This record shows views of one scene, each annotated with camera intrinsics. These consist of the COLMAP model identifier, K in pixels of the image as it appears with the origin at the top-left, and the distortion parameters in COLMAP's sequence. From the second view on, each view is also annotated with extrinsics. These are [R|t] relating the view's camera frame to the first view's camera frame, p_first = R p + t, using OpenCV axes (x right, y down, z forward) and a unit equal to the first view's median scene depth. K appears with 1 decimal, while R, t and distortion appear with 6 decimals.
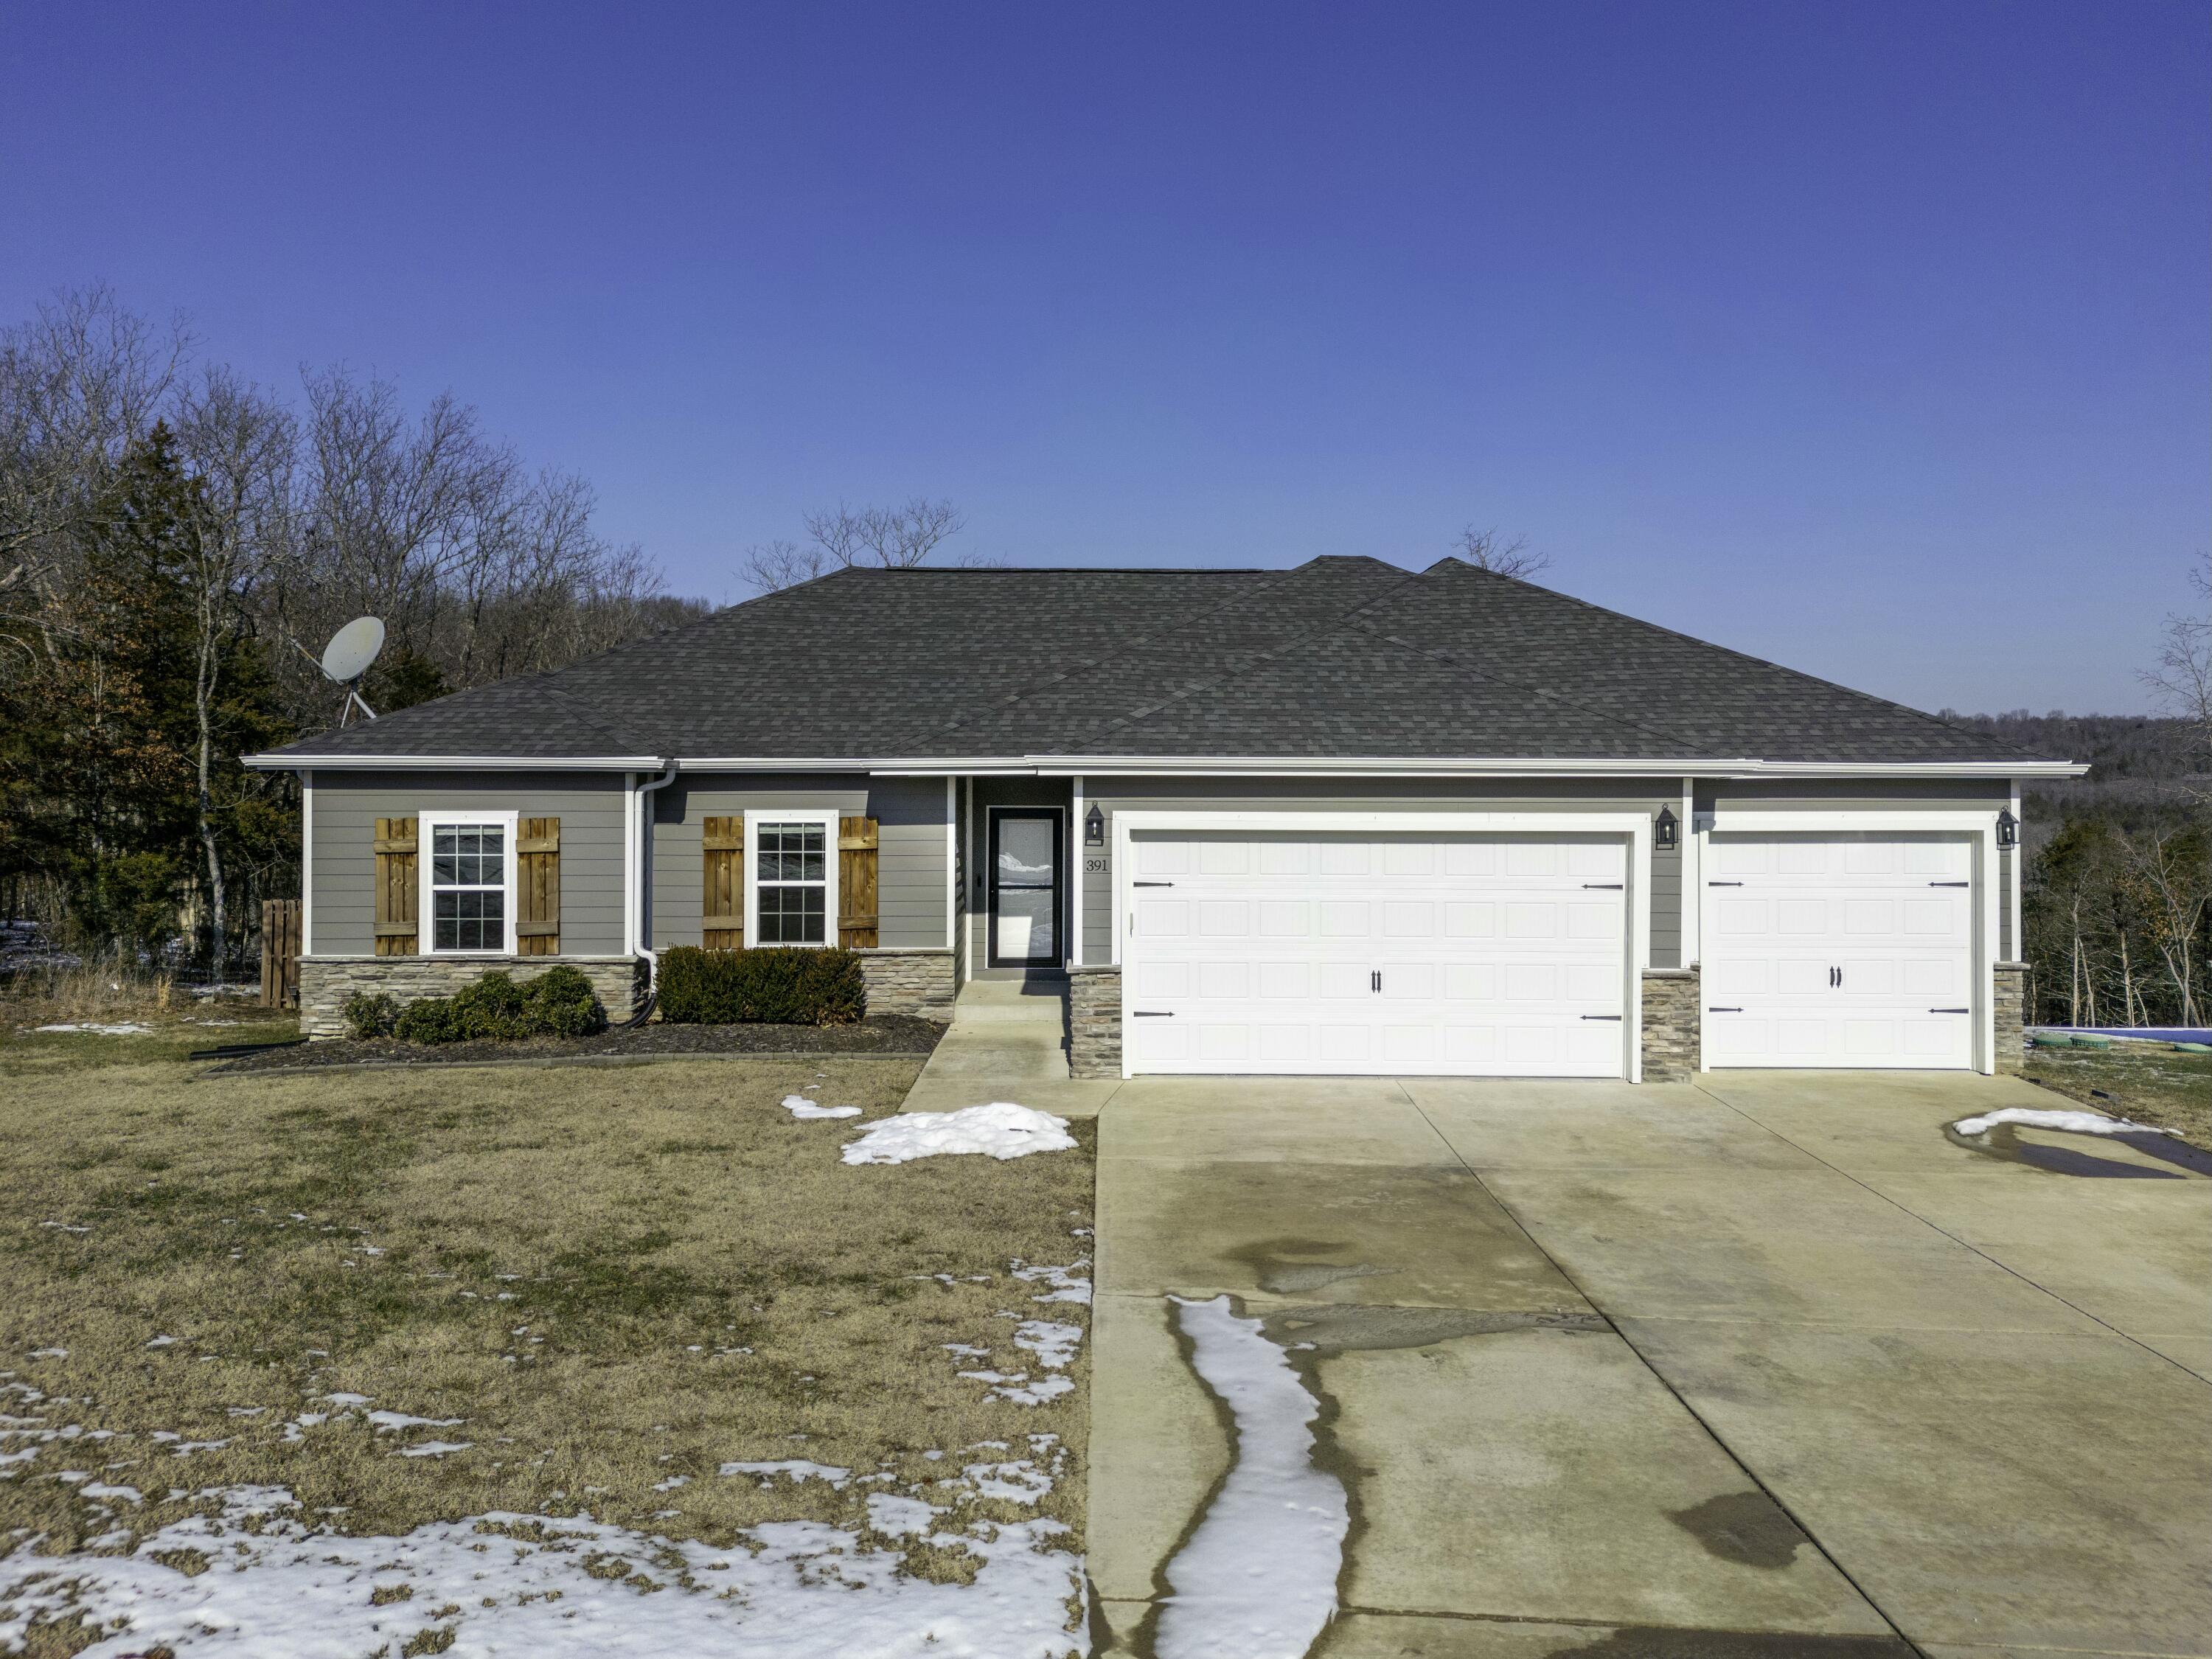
lens RADIAL K [[1695.6, 0, 1130.5], [0, 1695.6, 743.4], [0, 0, 1]] dist [0.041449, -0.046035]
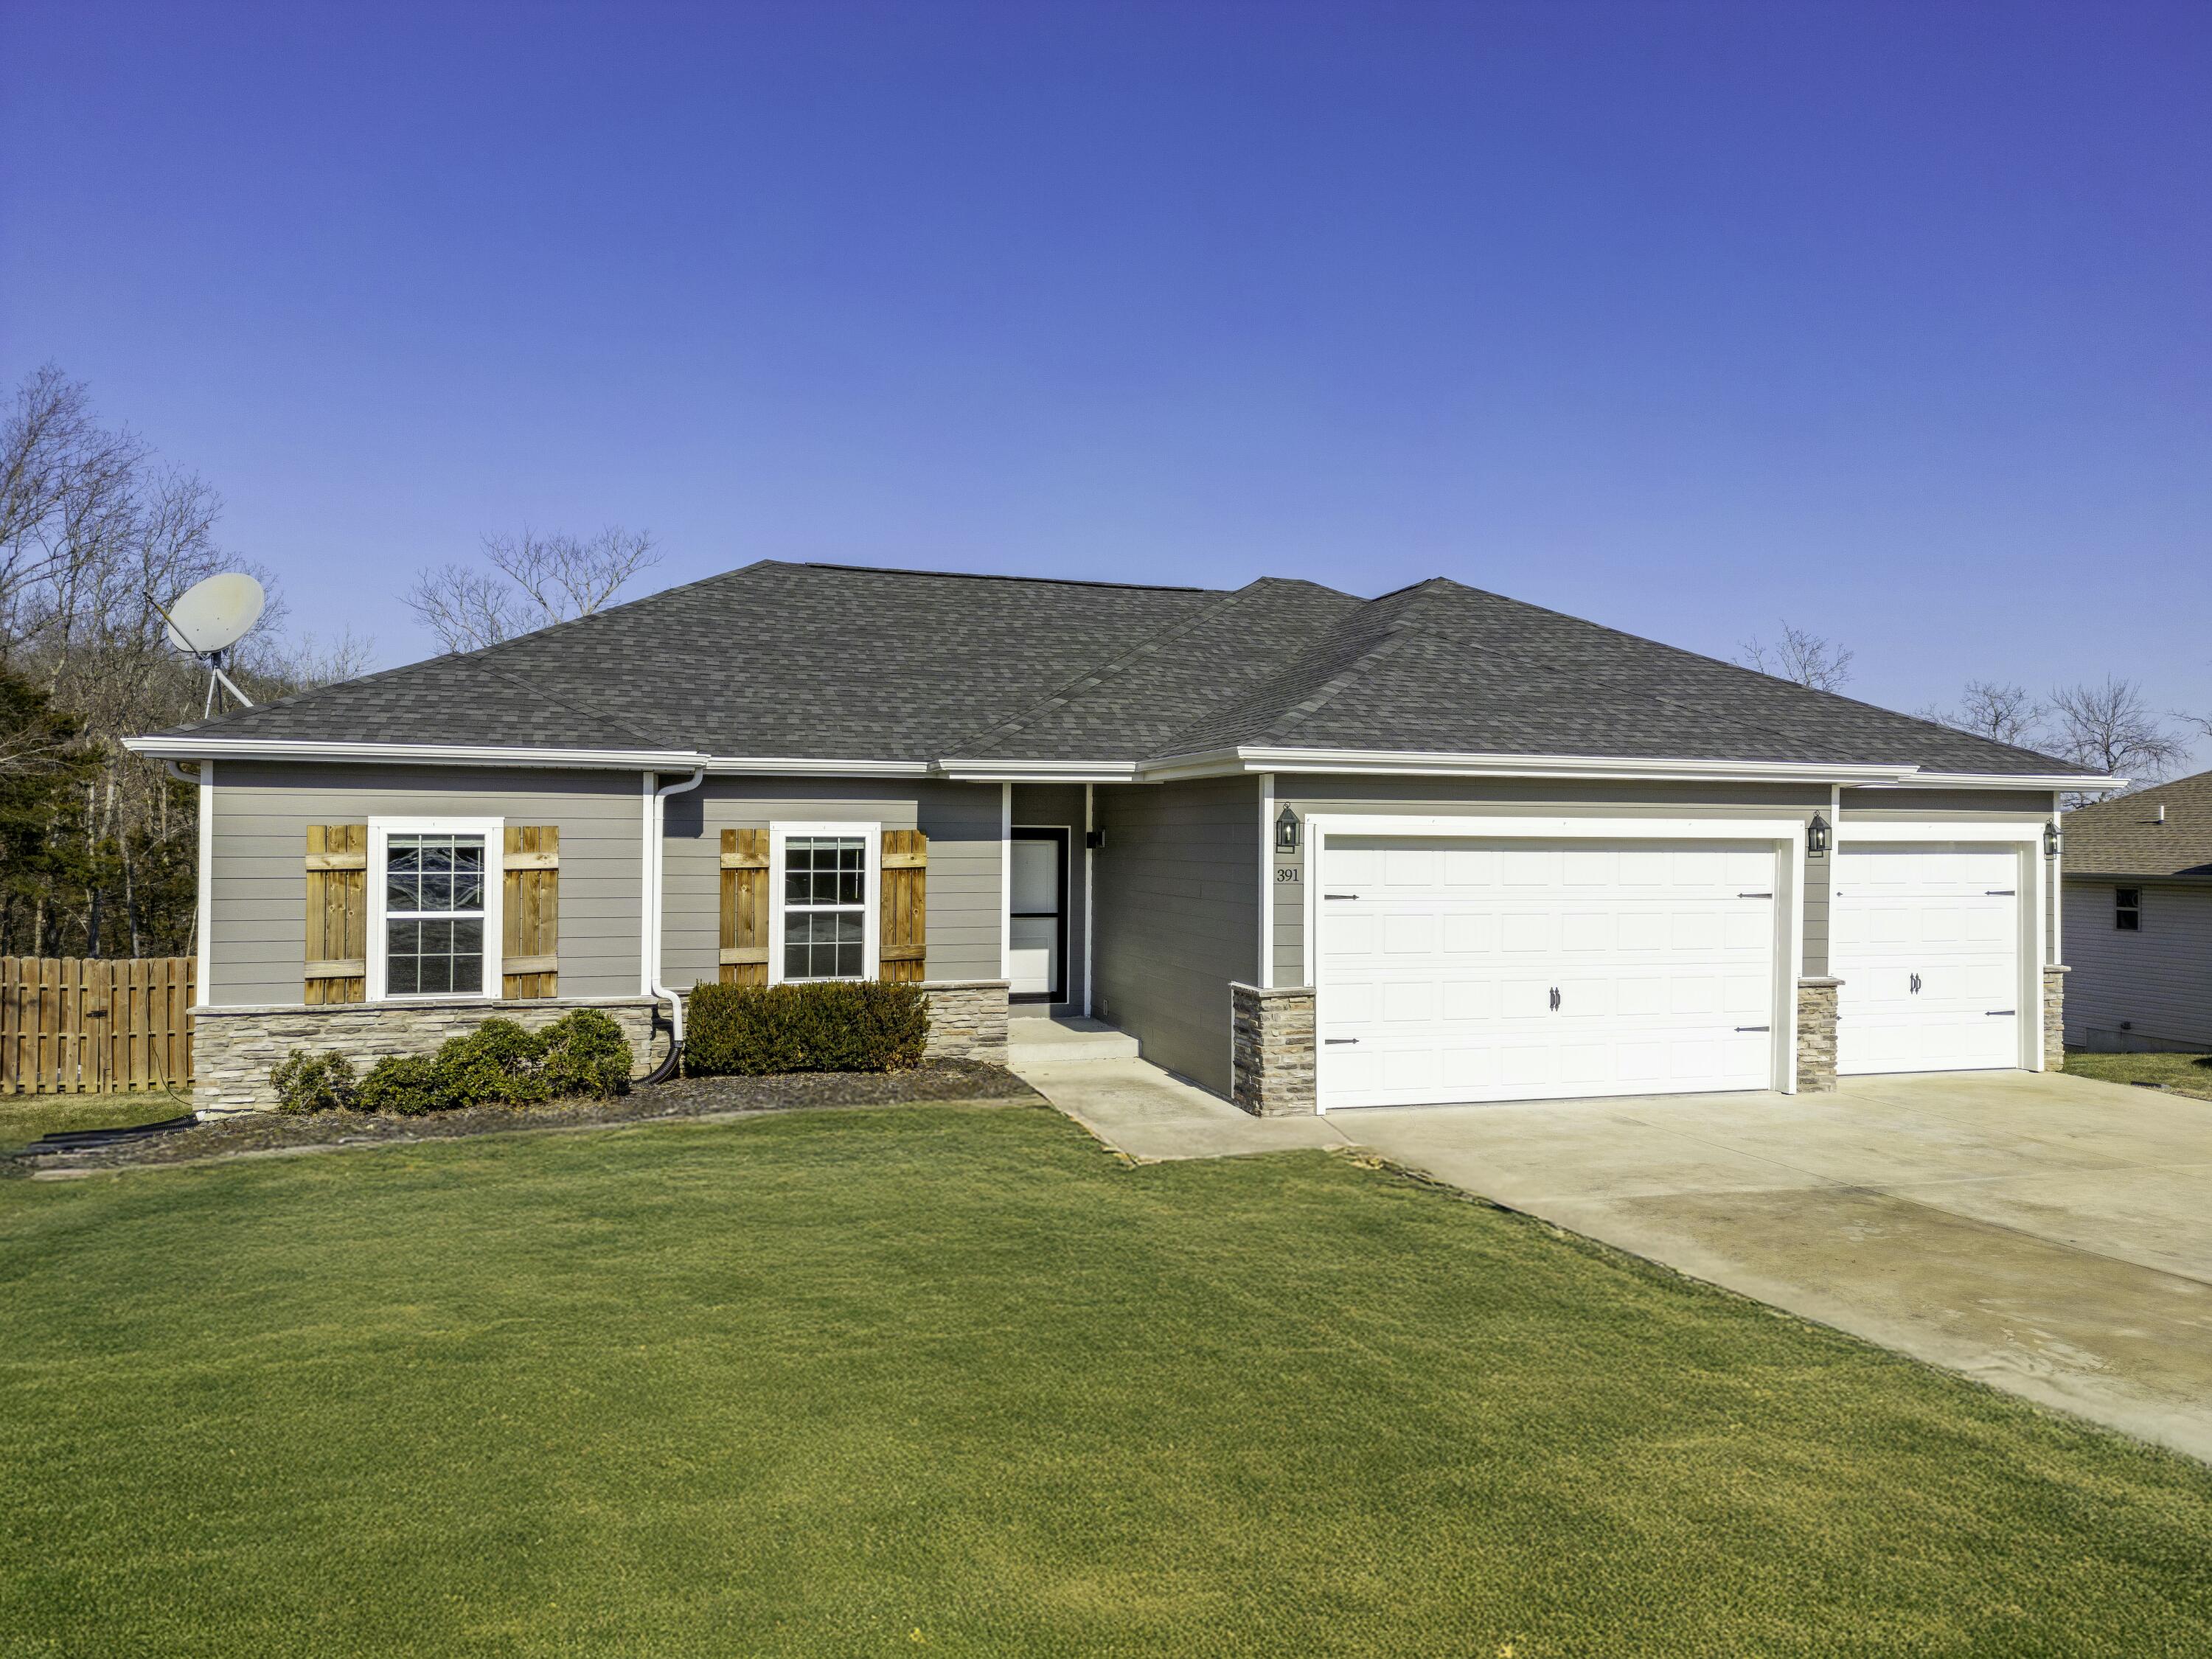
lens RADIAL K [[1571.9, 0, 1122.8], [0, 1571.9, 798.7], [0, 0, 1]] dist [0.039011, -0.028725]
pose [[0.954626, 0.011255, 0.297594, -0.333405], [-0.008463, 0.999907, -0.010670, 0.039765], [-0.297687, 0.007667, 0.954633, 0.228267]]
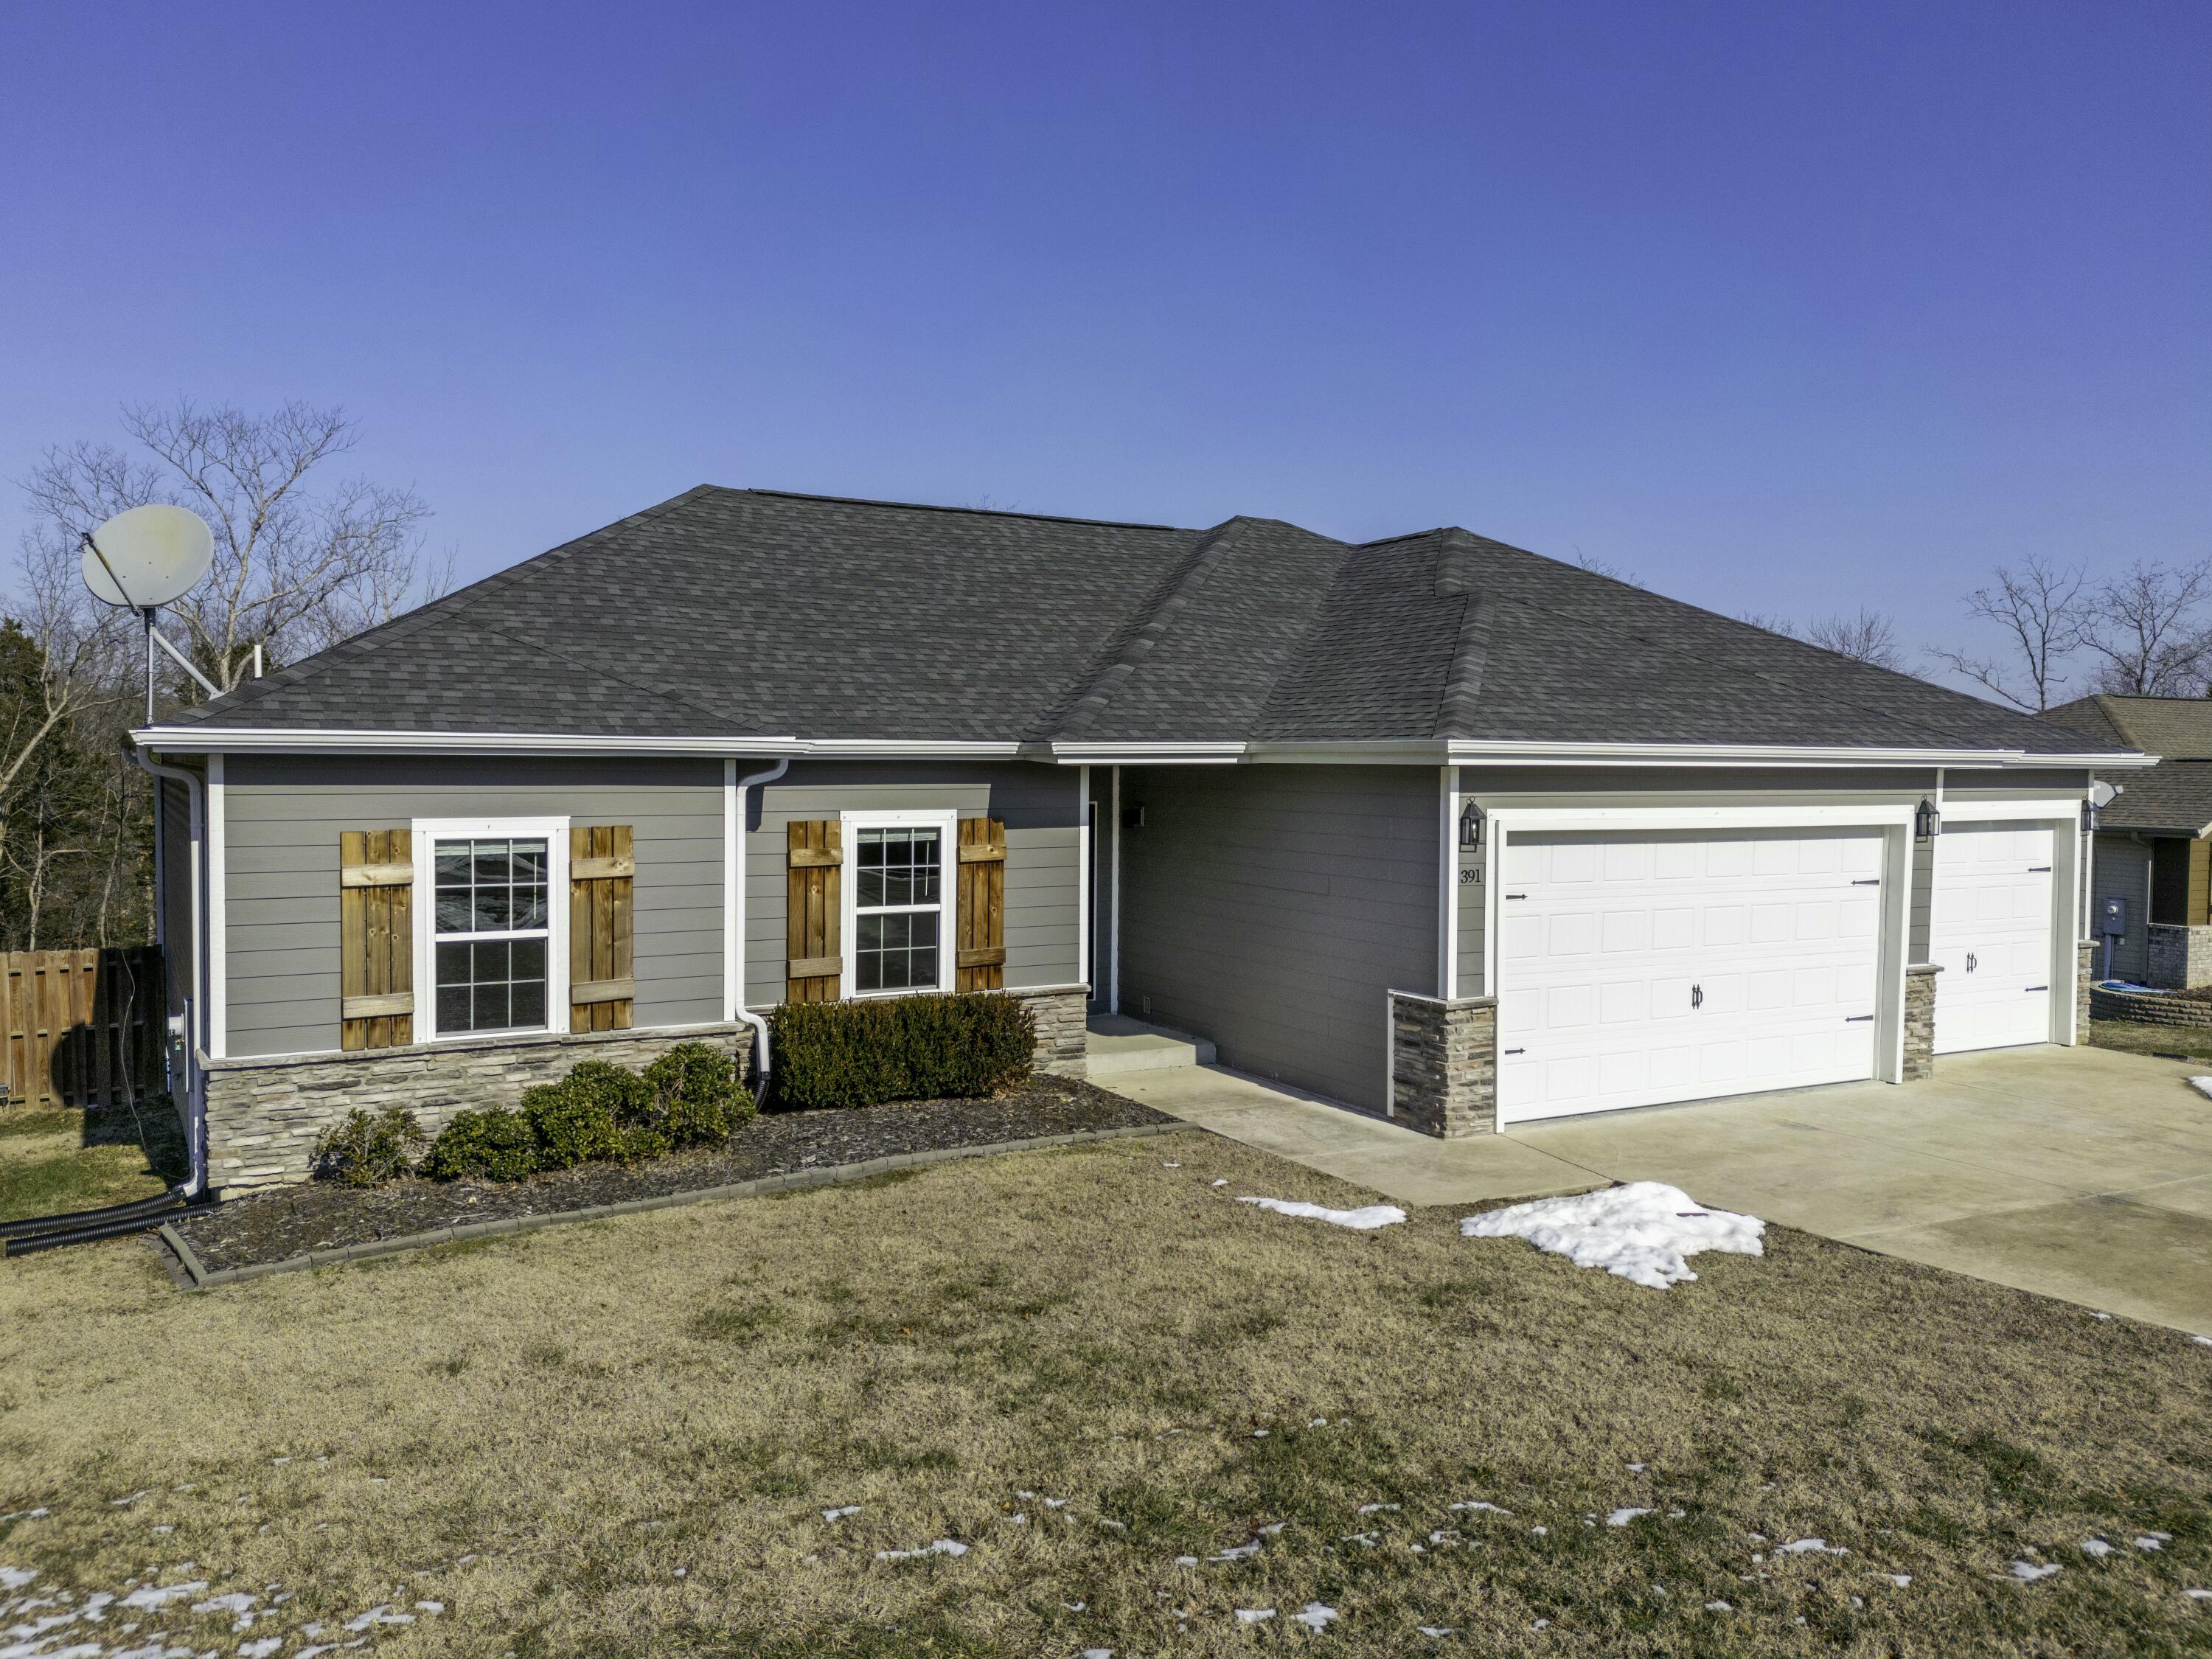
lens RADIAL K [[1735.9, 0, 1091.4], [0, 1735.9, 787.4], [0, 0, 1]] dist [0.034762, -0.009472]
pose [[0.877108, -0.005228, 0.480264, -0.557576], [-0.011949, 0.999394, 0.032701, 0.003965], [-0.480144, -0.034421, 0.876514, 0.339028]]
